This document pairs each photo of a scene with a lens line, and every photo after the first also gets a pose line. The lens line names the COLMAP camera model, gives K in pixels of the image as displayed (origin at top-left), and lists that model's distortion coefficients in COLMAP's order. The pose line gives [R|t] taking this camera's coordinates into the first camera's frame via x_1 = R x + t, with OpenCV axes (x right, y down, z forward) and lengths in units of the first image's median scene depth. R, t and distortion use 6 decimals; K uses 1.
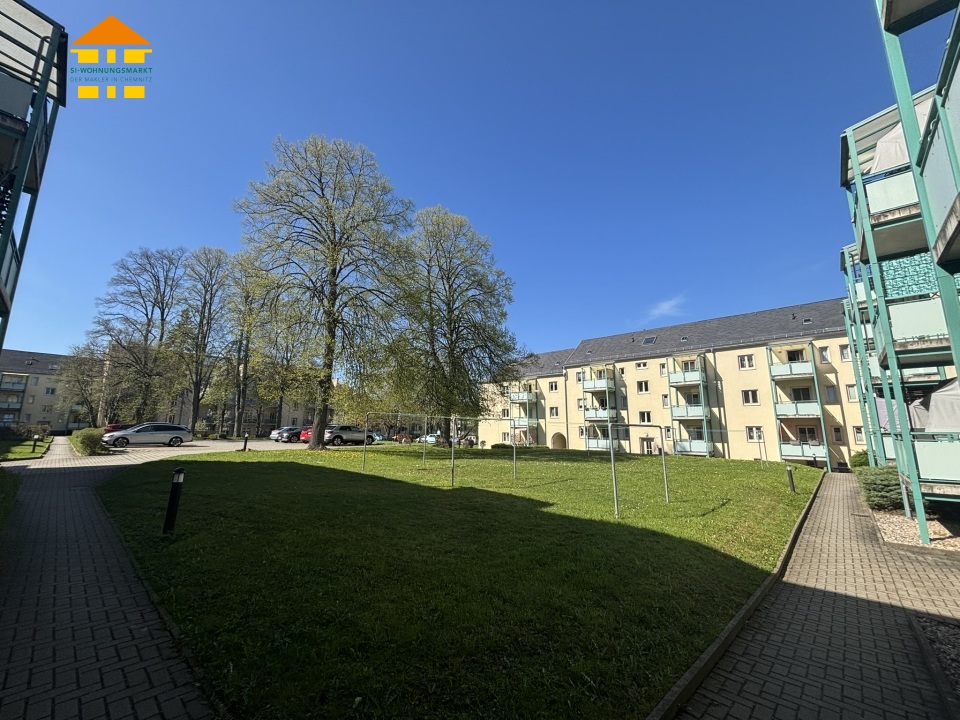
lens RADIAL K [[384.5, 0, 478.1], [0, 384.5, 360.7], [0, 0, 1]] dist [-0.003833, -0.000614]
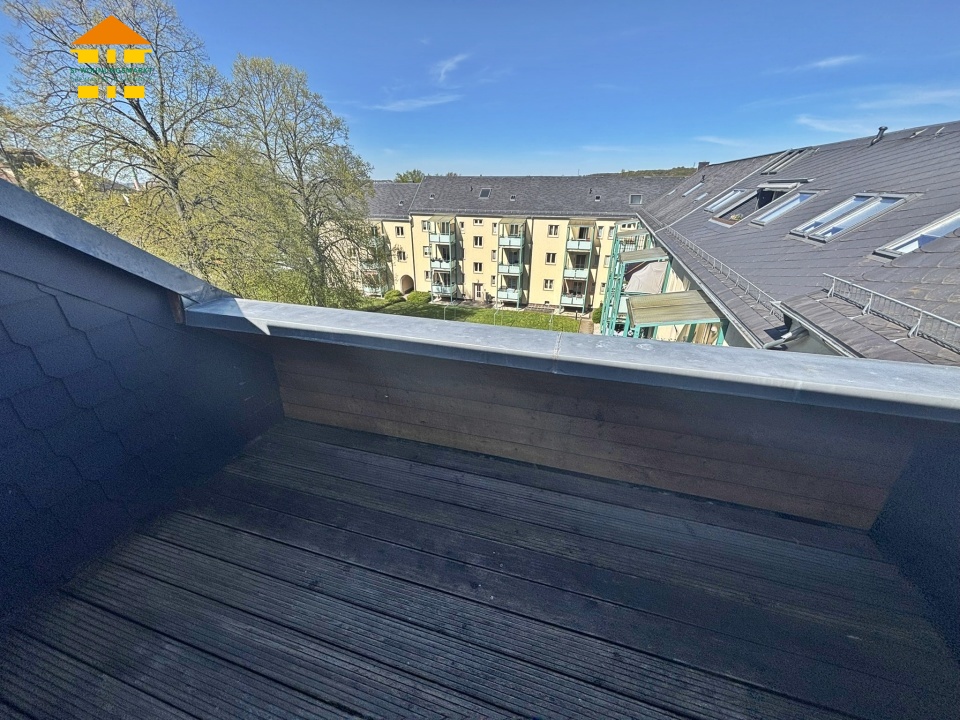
lens RADIAL K [[384.5, 0, 478.8], [0, 384.5, 361.5], [0, 0, 1]] dist [-0.003833, -0.000614]
pose [[0.900063, -0.179888, 0.396897, -0.109848], [-0.084186, 0.821873, 0.563416, -0.297999], [-0.427551, -0.540523, 0.724593, -0.068210]]
